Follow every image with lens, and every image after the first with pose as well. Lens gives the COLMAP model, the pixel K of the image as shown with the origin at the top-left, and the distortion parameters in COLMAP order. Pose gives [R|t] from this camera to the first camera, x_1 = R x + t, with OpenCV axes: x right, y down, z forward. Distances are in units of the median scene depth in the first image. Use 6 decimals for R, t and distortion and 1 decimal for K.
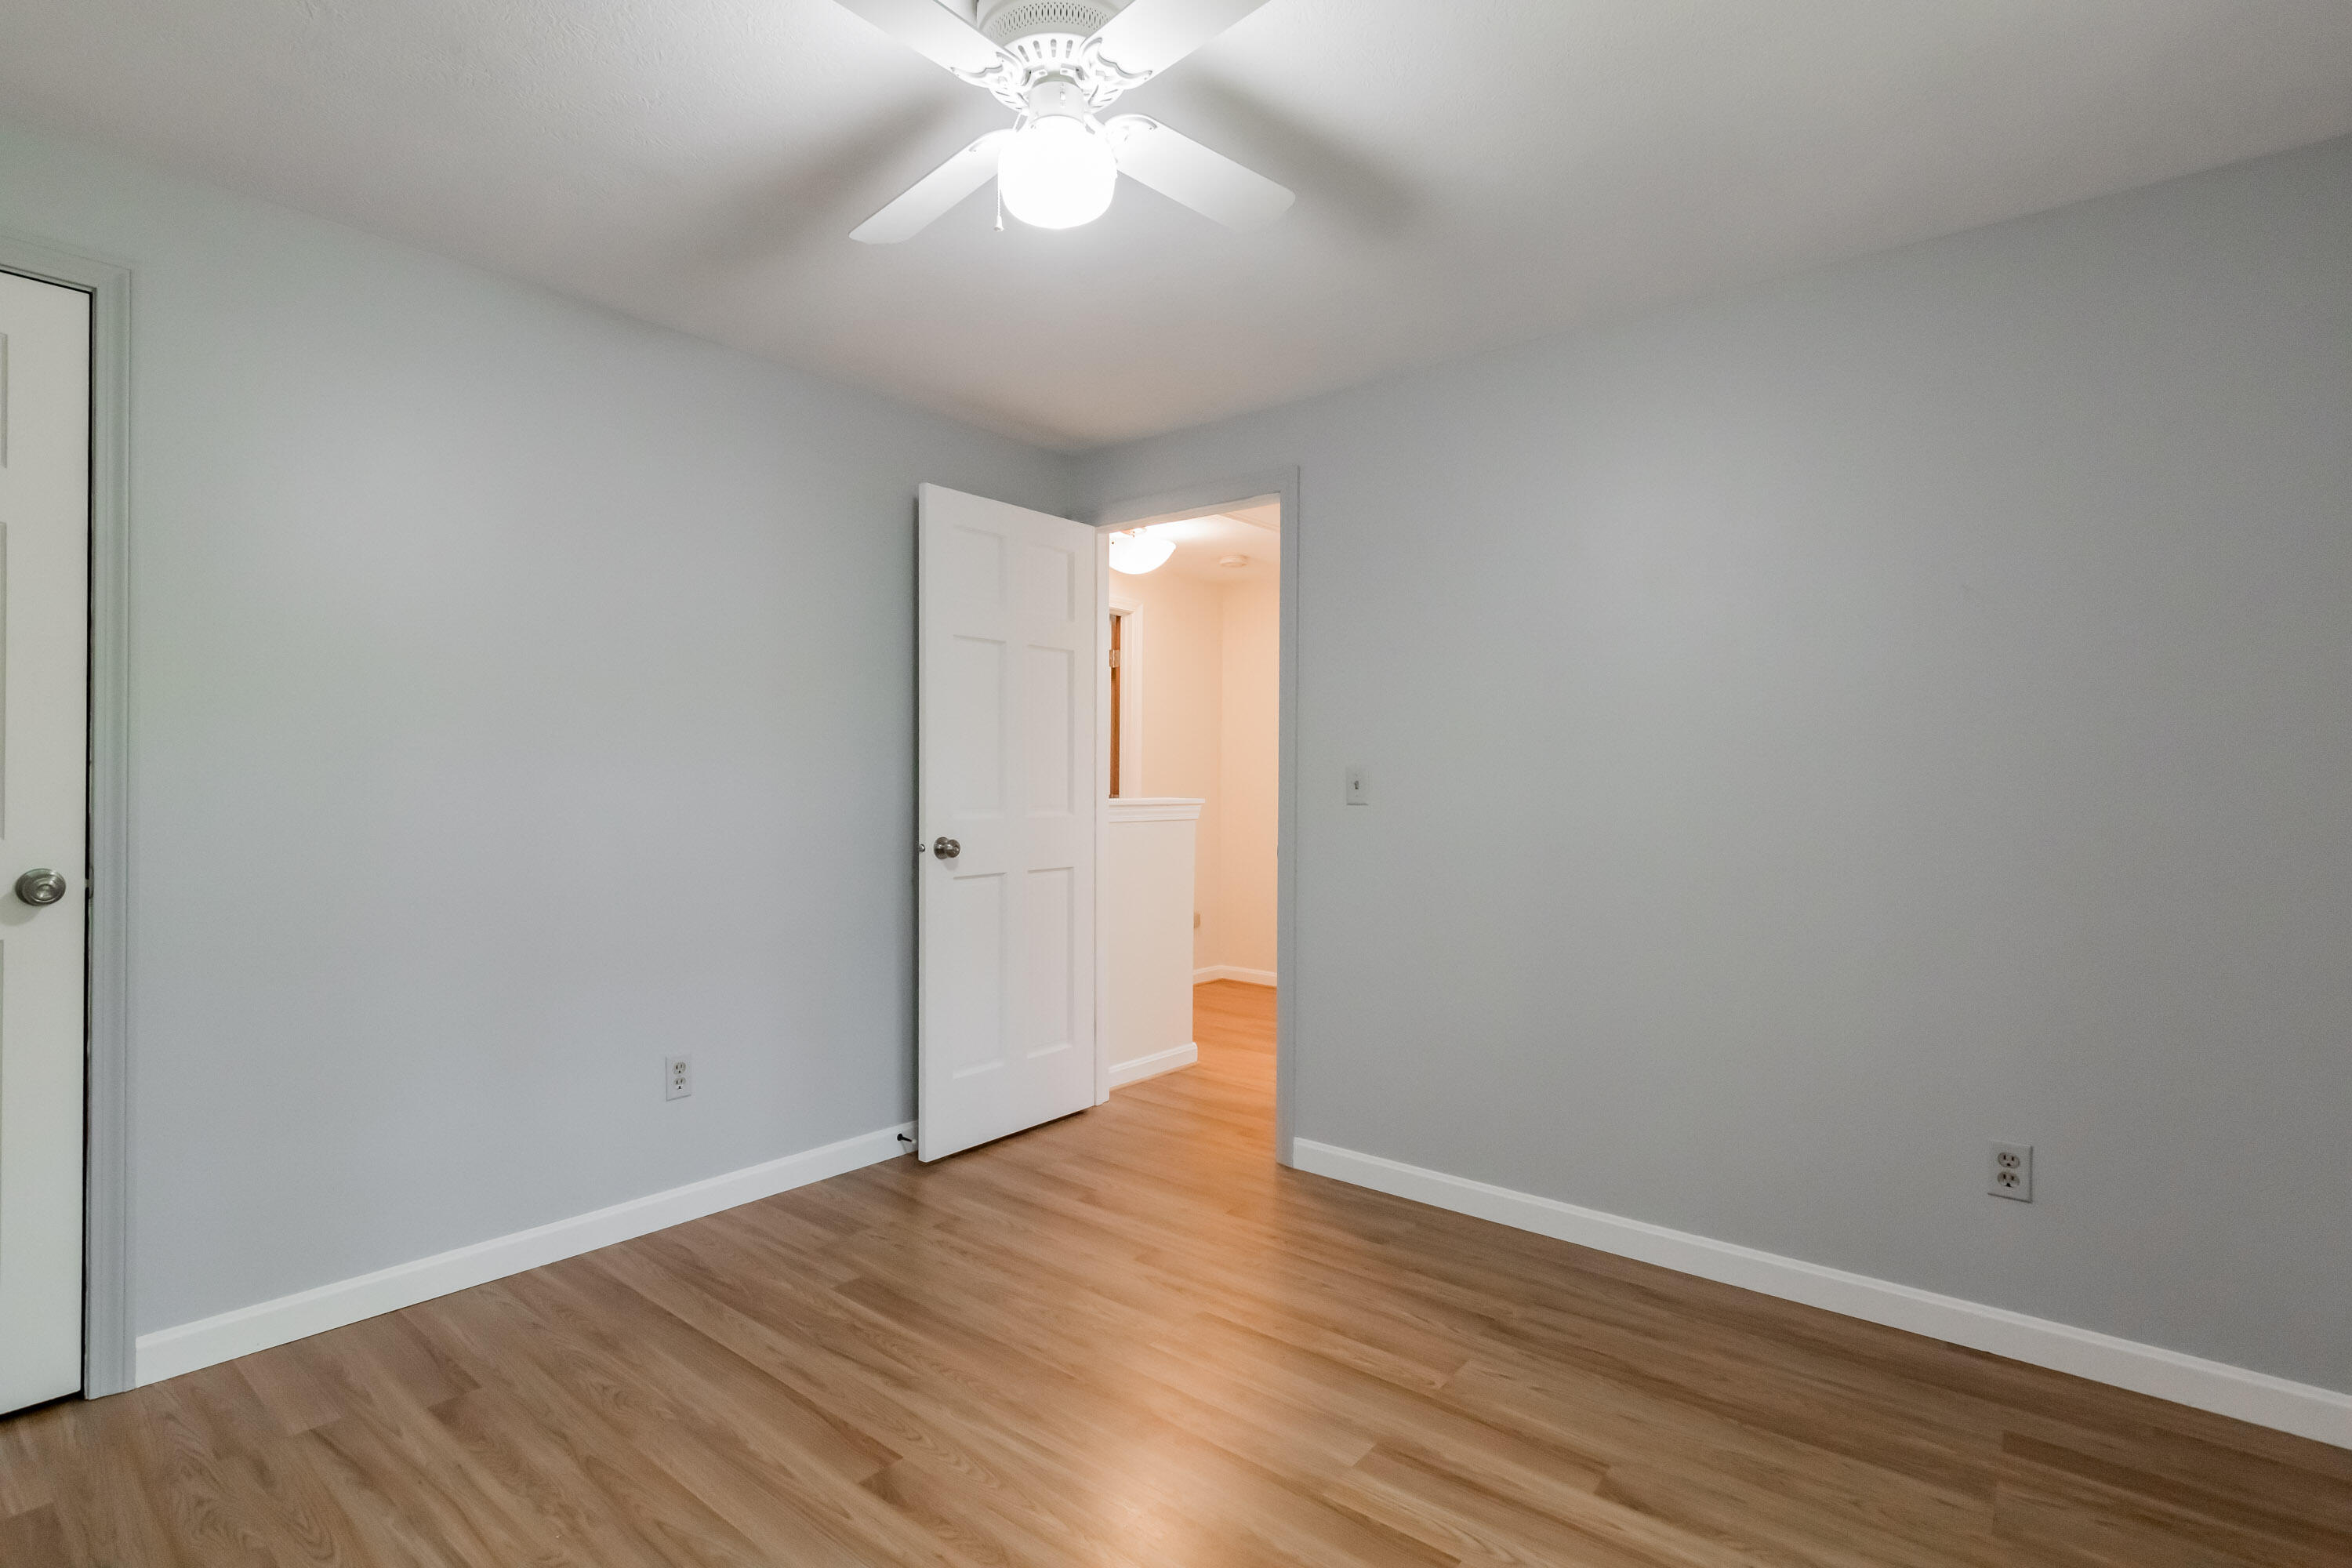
lens RADIAL K [[1114.6, 0, 1161.3], [0, 1114.6, 781.3], [0, 0, 1]] dist [0.003798, -0.000252]
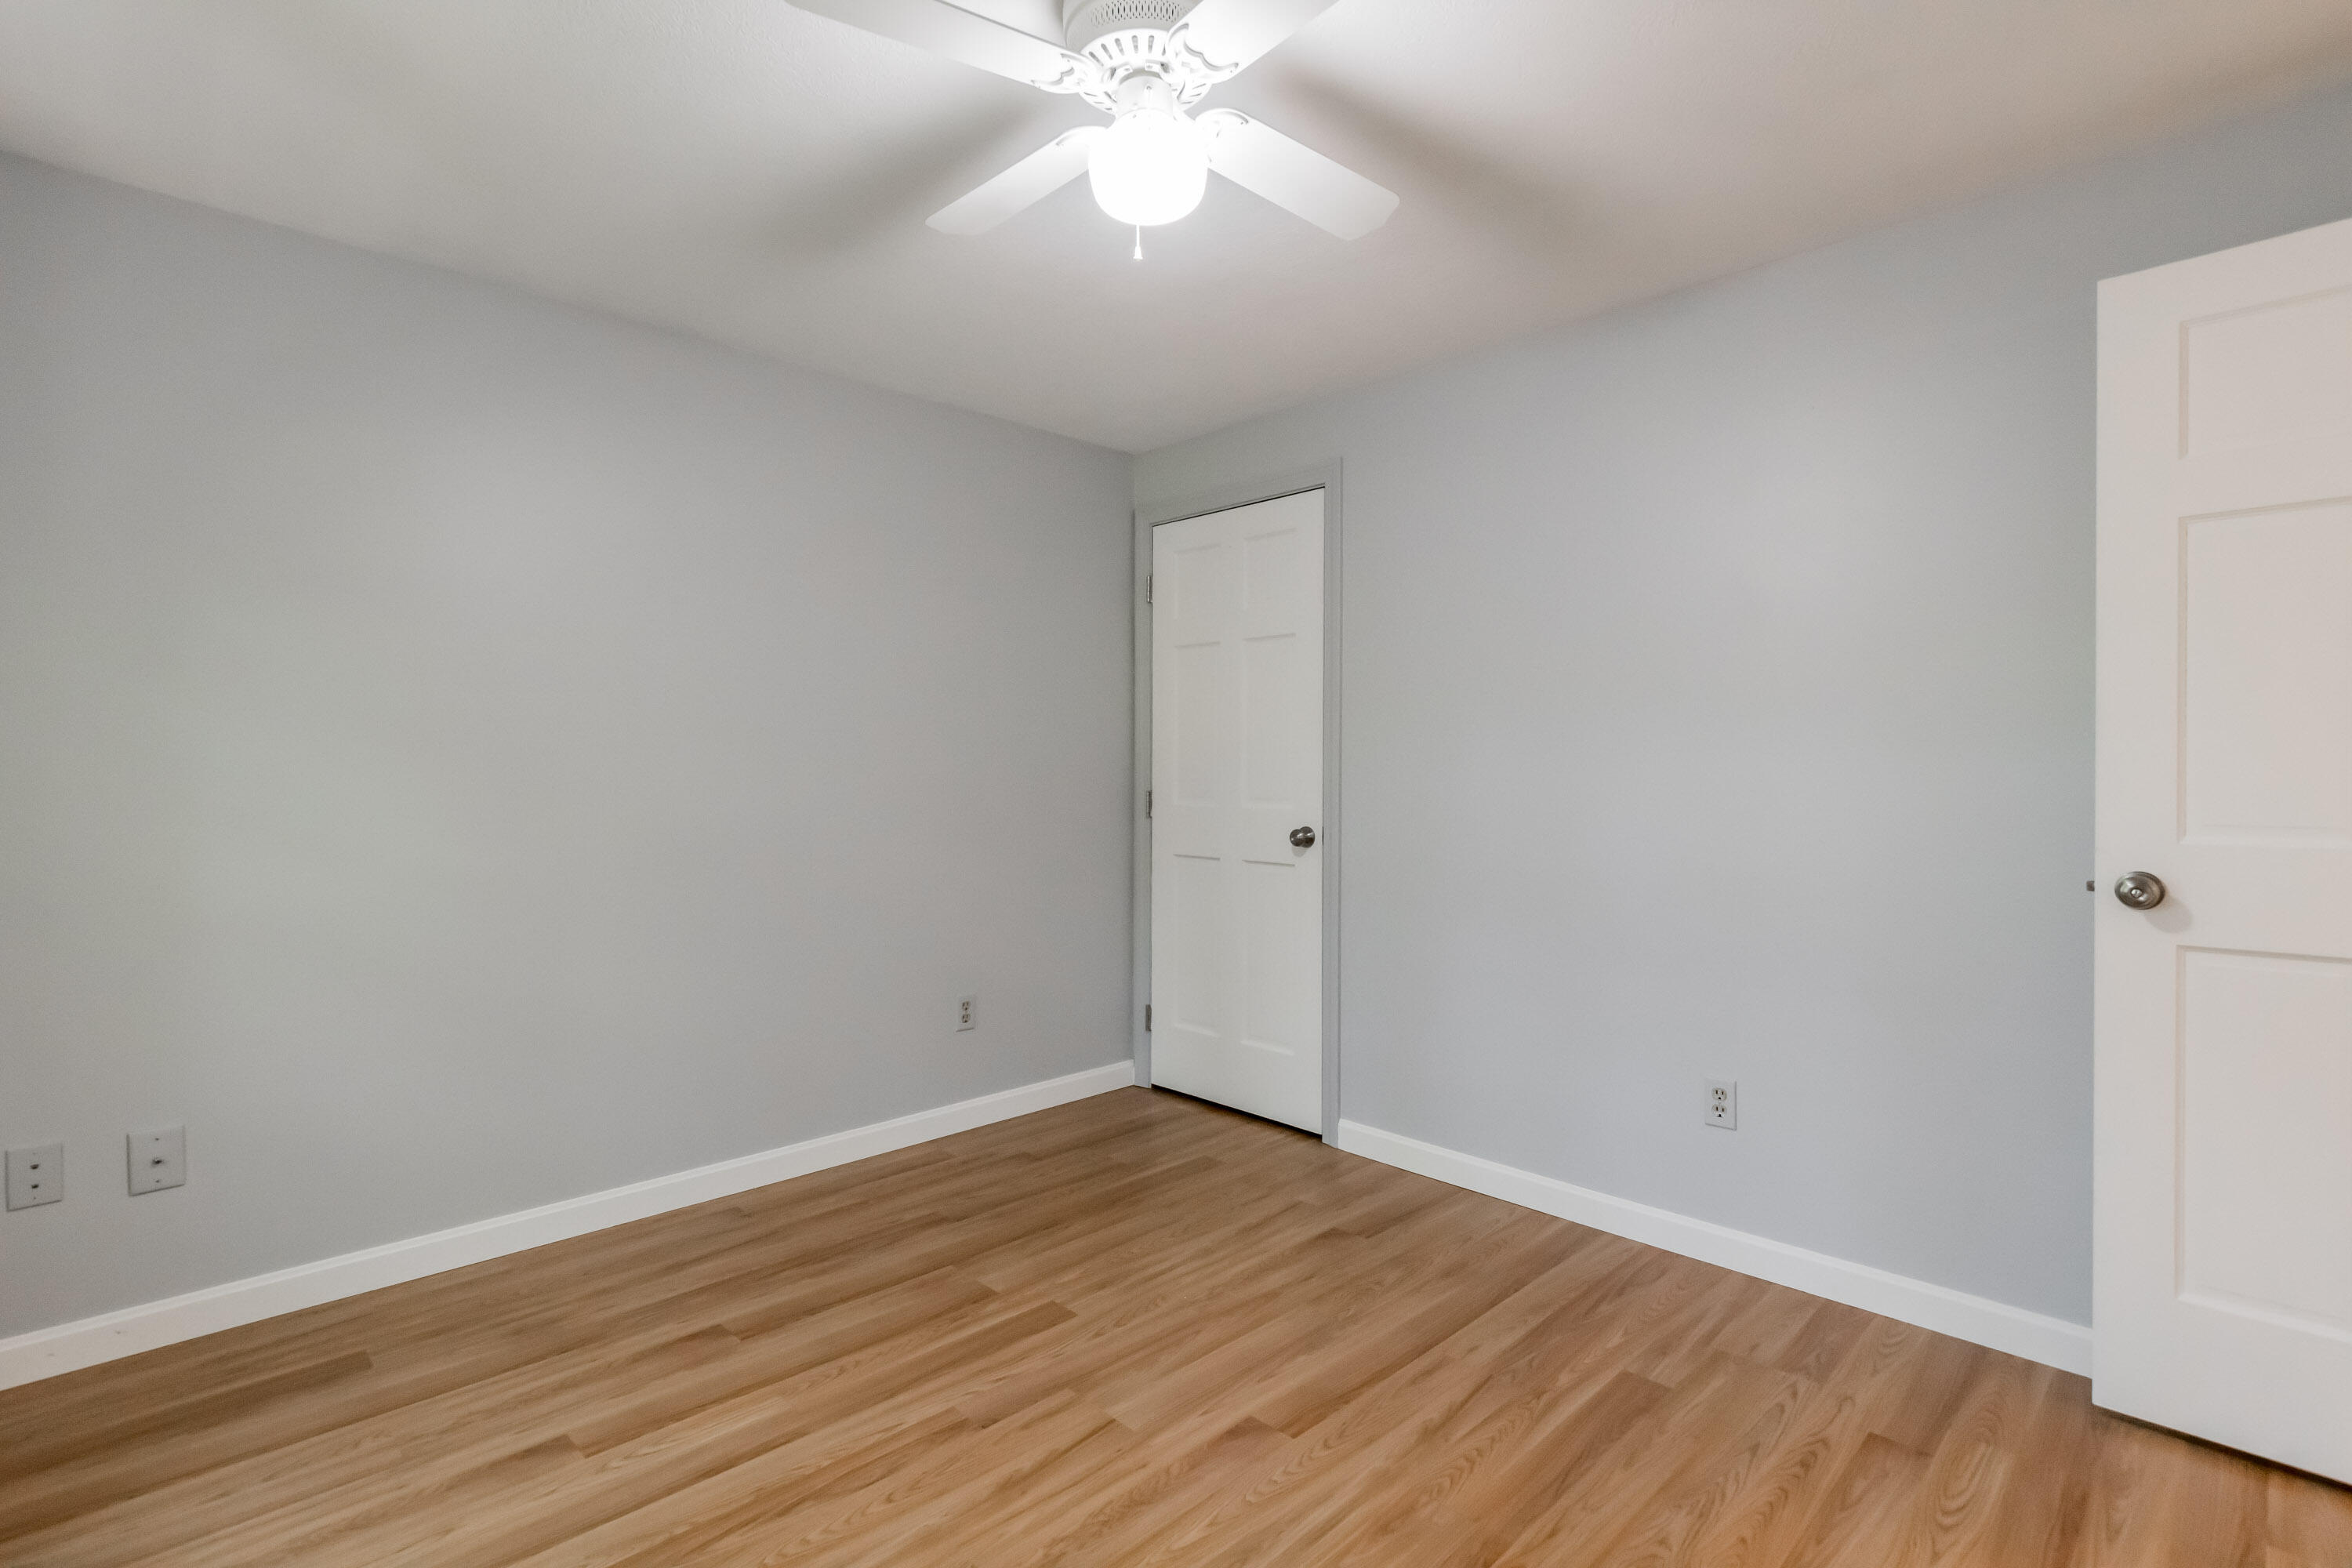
lens RADIAL K [[1114.6, 0, 1161.3], [0, 1114.6, 781.3], [0, 0, 1]] dist [0.003798, -0.000252]
pose [[-0.108611, -0.003754, -0.994077, 0.704667], [-0.001801, 0.999992, -0.003579, 0.008912], [0.994083, 0.001402, -0.108617, 0.876137]]
